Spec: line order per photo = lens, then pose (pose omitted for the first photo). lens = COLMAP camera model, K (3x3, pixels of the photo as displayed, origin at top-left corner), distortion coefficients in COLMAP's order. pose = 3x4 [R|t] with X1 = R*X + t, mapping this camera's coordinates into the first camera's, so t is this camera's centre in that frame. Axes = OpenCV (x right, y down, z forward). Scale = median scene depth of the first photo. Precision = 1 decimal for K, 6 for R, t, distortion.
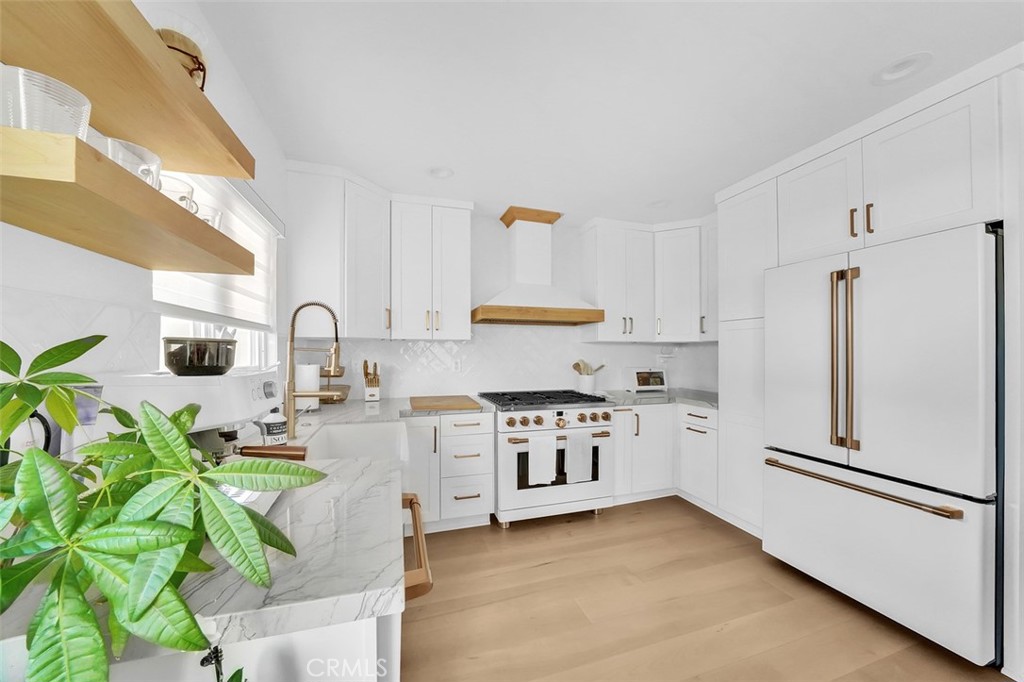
lens RADIAL K [[365.1, 0, 517.0], [0, 365.1, 346.0], [0, 0, 1]] dist [-0.000816, -0.000027]
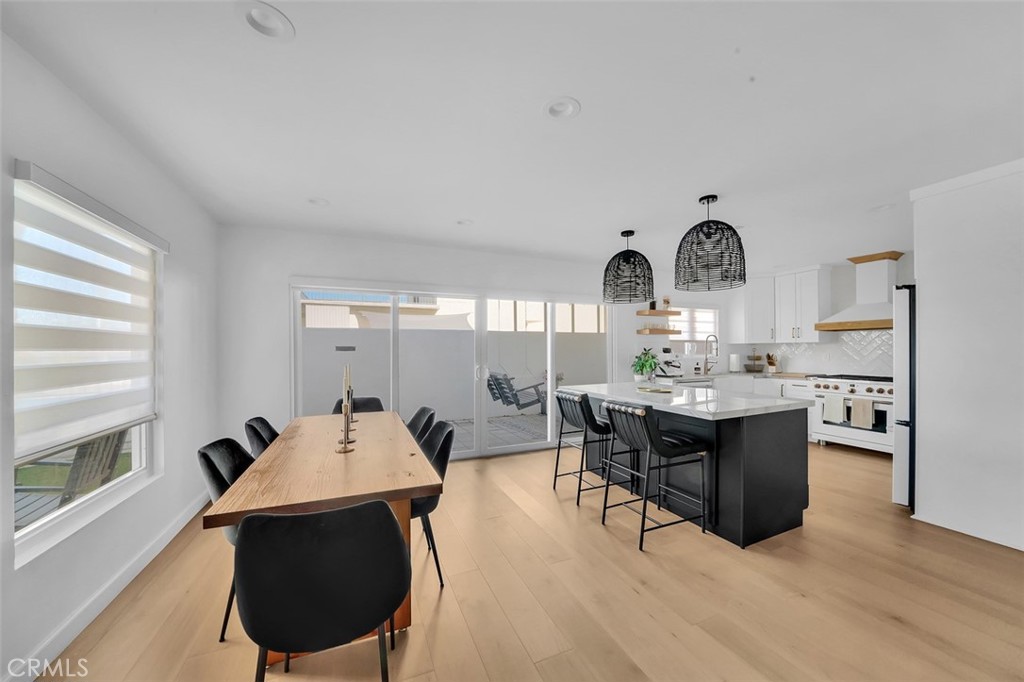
lens RADIAL K [[365.1, 0, 513.0], [0, 365.1, 347.5], [0, 0, 1]] dist [-0.000816, -0.000027]
pose [[0.082023, -0.007753, -0.996600, 1.629529], [0.016828, 0.999838, -0.006394, -0.005366], [0.996488, -0.016246, 0.082140, -0.678508]]
